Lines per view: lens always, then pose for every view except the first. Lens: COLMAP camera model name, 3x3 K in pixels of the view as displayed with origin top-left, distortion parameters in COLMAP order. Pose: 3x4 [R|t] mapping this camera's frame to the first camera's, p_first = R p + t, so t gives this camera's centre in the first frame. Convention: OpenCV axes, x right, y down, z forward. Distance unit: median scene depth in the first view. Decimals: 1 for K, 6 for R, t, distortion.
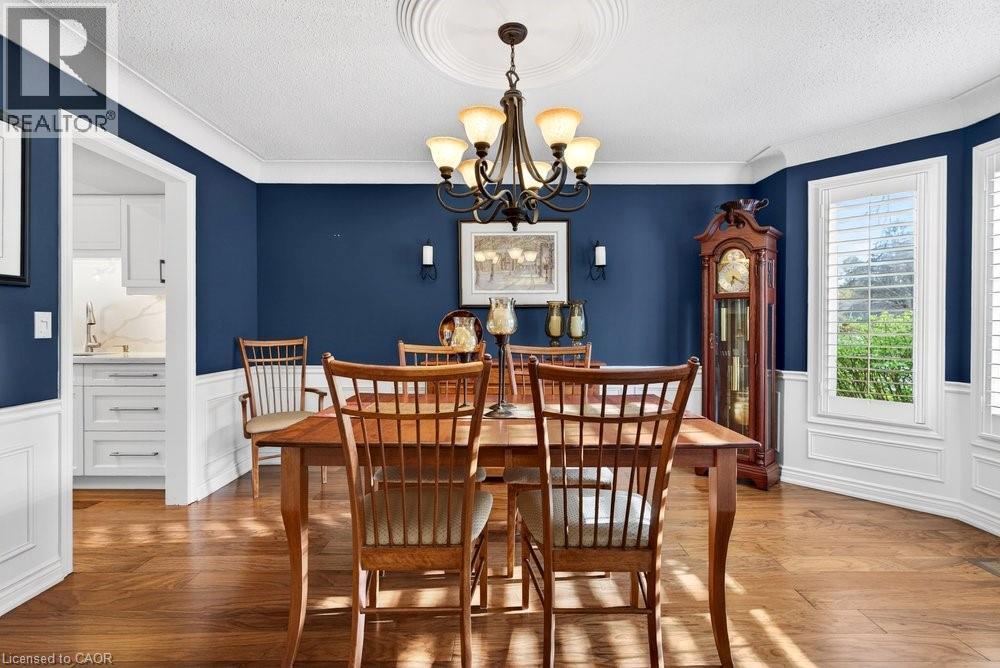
lens RADIAL K [[449.8, 0, 500.5], [0, 449.8, 330.3], [0, 0, 1]] dist [-0.010740, 0.000155]
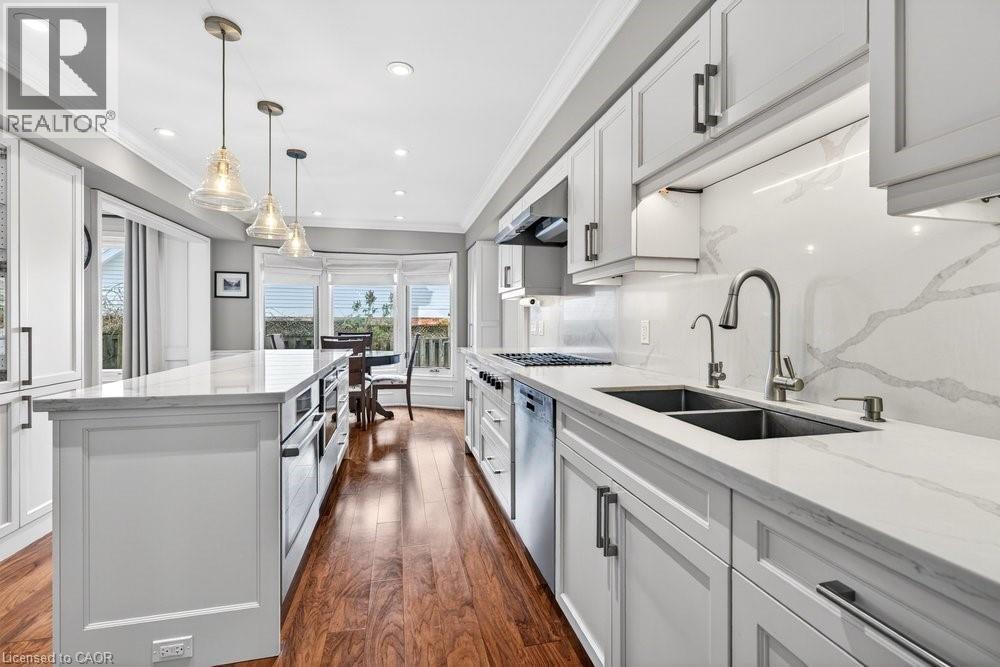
lens RADIAL K [[449.8, 0, 502.5], [0, 449.8, 332.4], [0, 0, 1]] dist [-0.010740, 0.000155]
pose [[0.222689, 0.003046, -0.974885, -0.593743], [-0.009337, 0.999956, 0.000991, -0.008627], [0.974845, 0.008881, 0.222708, 0.677777]]
